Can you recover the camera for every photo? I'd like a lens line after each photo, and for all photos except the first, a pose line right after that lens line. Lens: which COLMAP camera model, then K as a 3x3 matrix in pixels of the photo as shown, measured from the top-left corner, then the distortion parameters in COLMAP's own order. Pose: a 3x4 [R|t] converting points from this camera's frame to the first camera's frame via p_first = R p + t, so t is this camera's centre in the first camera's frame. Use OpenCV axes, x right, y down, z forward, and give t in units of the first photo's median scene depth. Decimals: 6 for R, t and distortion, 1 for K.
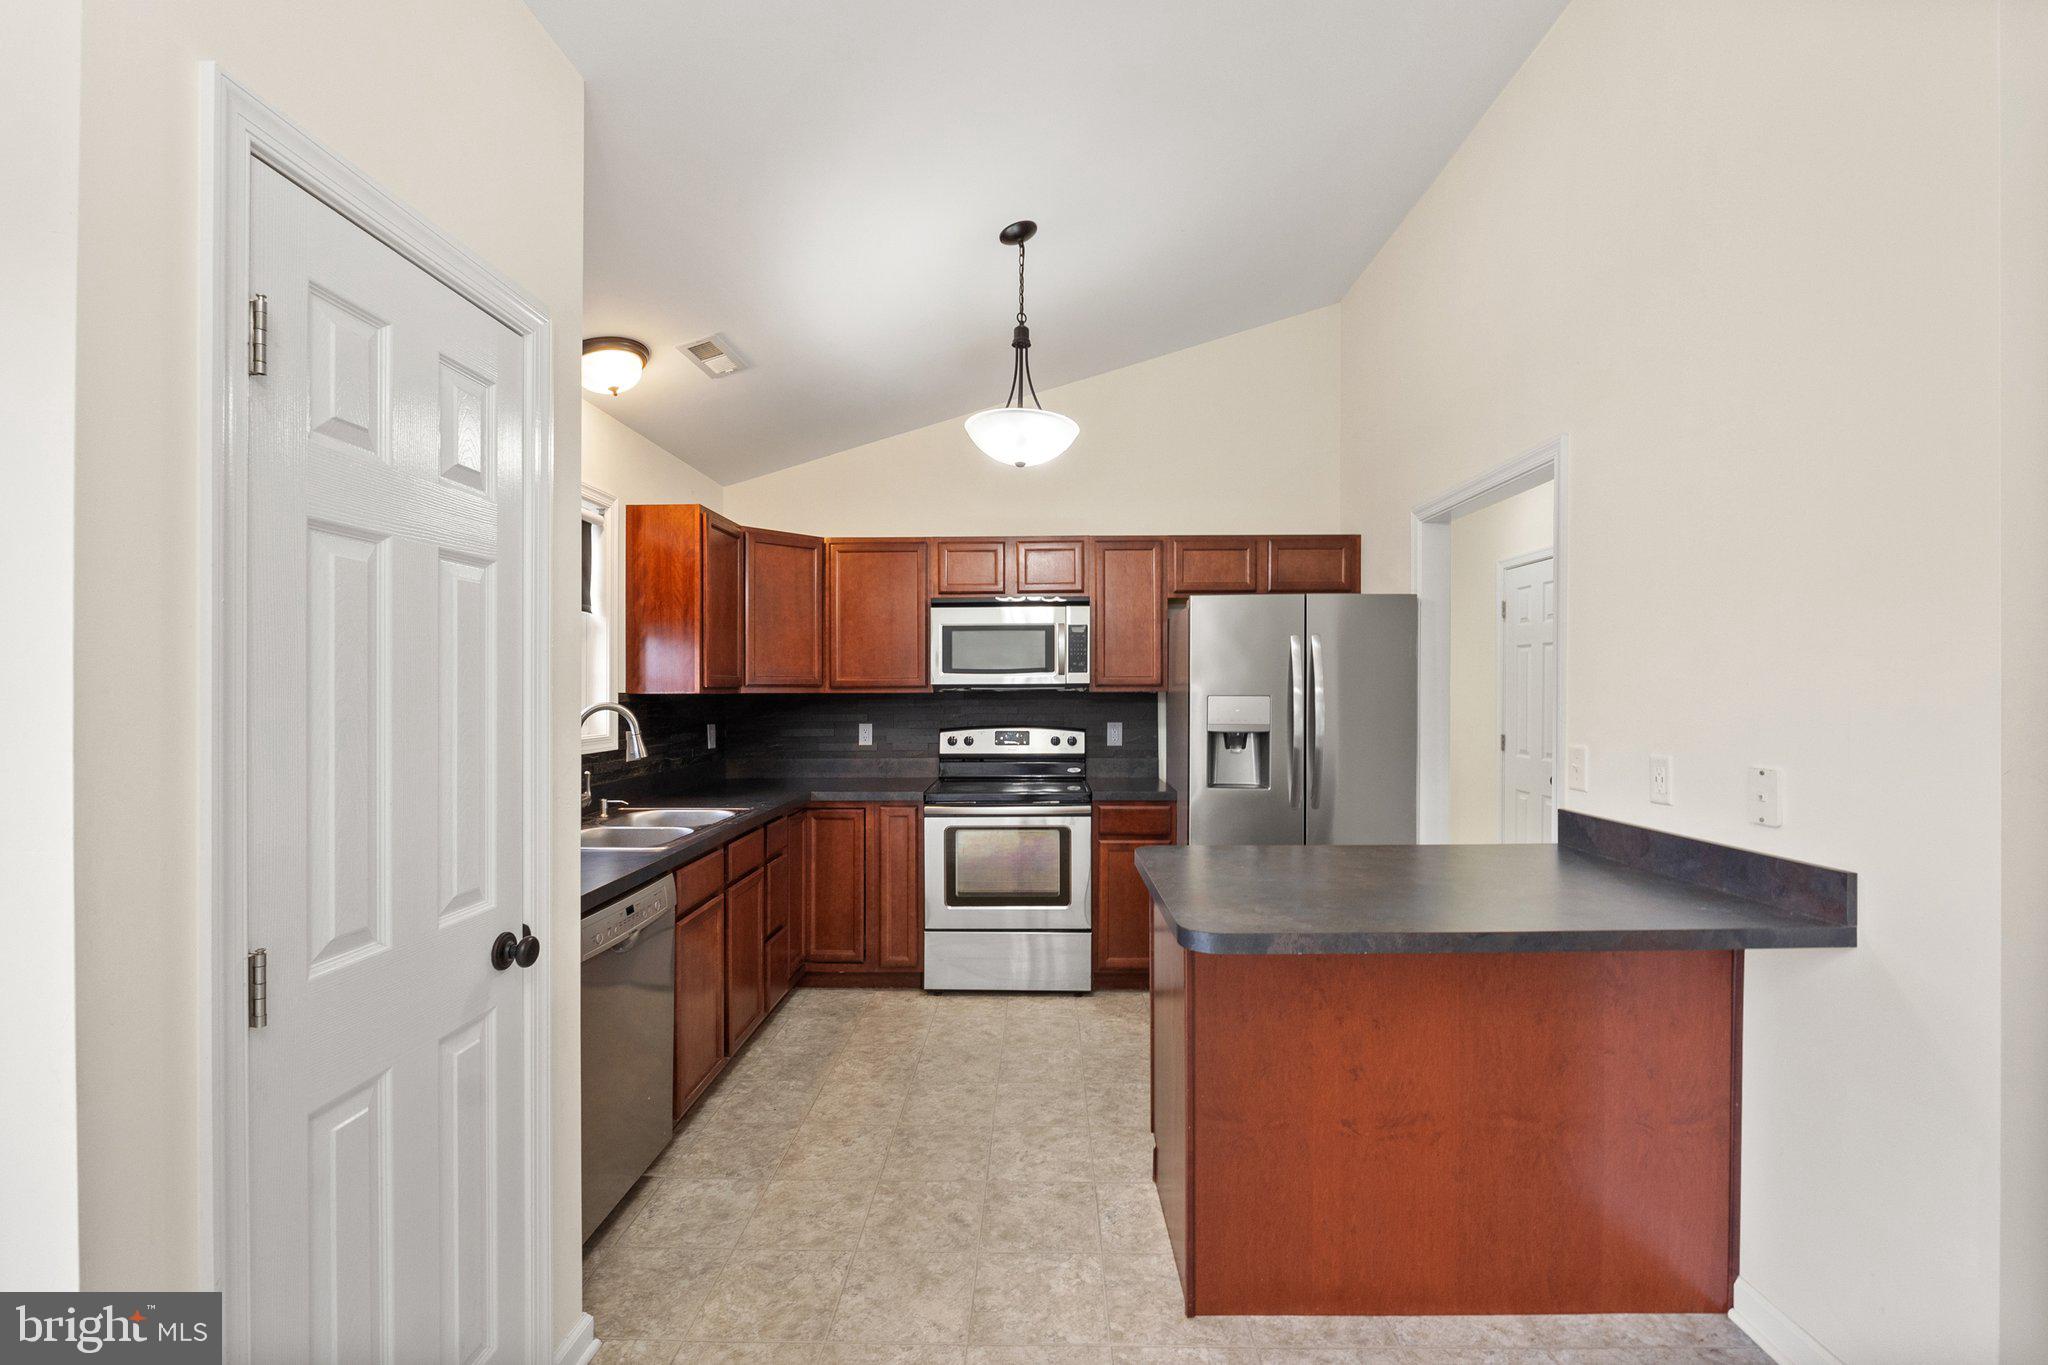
lens RADIAL K [[876.2, 0, 1034.7], [0, 876.2, 699.3], [0, 0, 1]] dist [-0.007154, -0.001278]
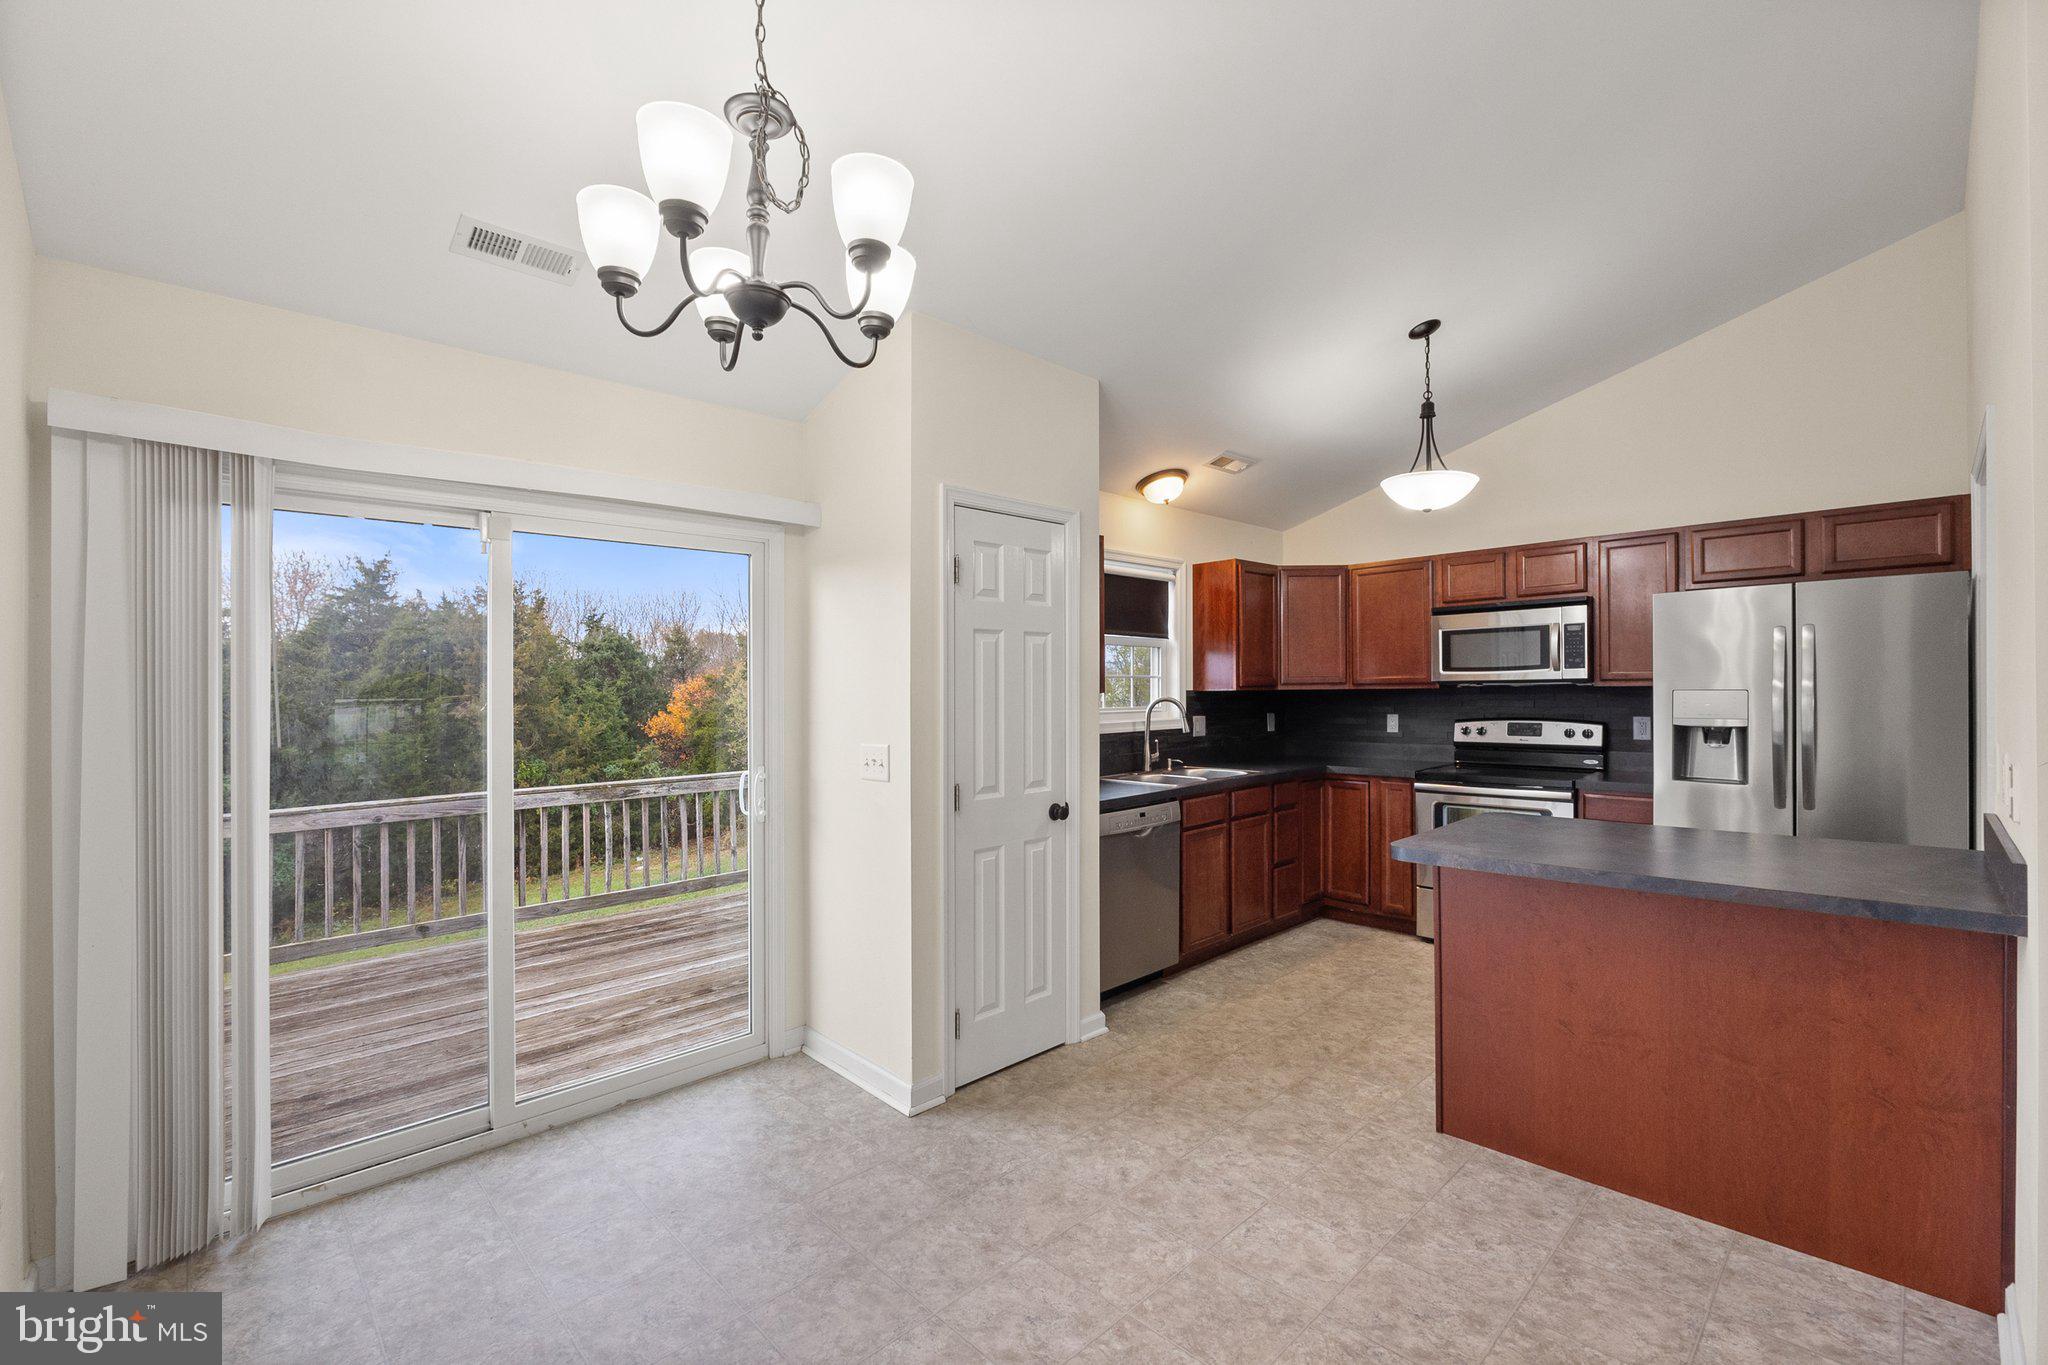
lens RADIAL K [[876.2, 0, 1016.0], [0, 876.2, 677.5], [0, 0, 1]] dist [-0.007154, -0.001278]
pose [[0.699221, -0.015132, -0.714746, 0.393321], [0.002612, 0.999823, -0.018612, -0.001941], [0.714901, 0.011147, 0.699137, -0.264474]]
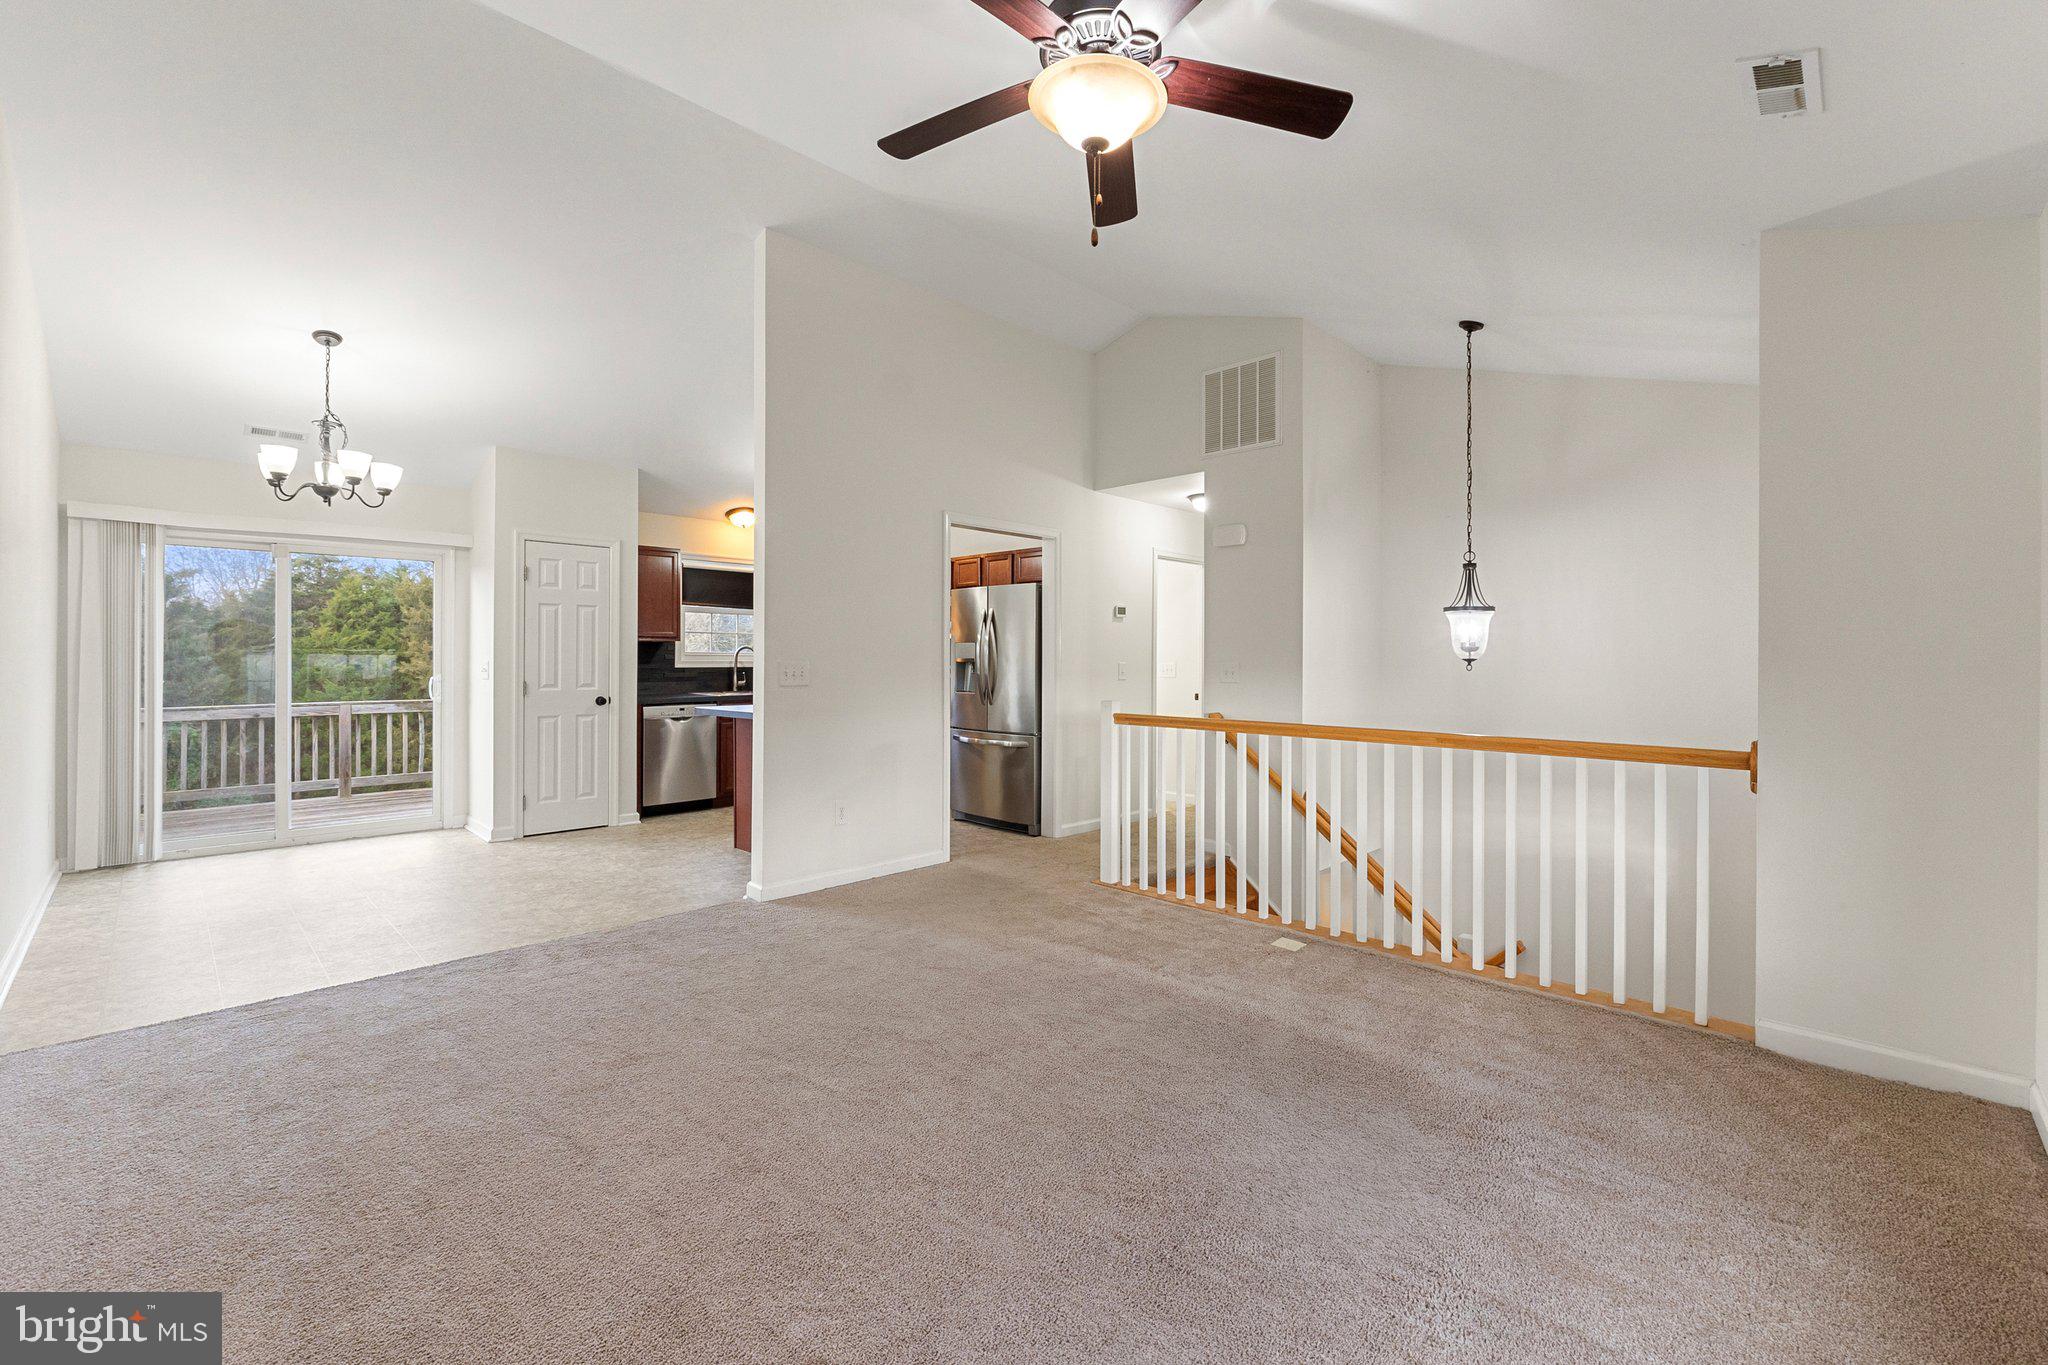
lens RADIAL K [[876.2, 0, 1026.5], [0, 876.2, 656.4], [0, 0, 1]] dist [-0.007154, -0.001278]
pose [[0.717955, 0.003208, -0.696082, 2.338718], [-0.014152, 0.999850, -0.009988, 0.066122], [0.695945, 0.017022, 0.717893, -0.234816]]
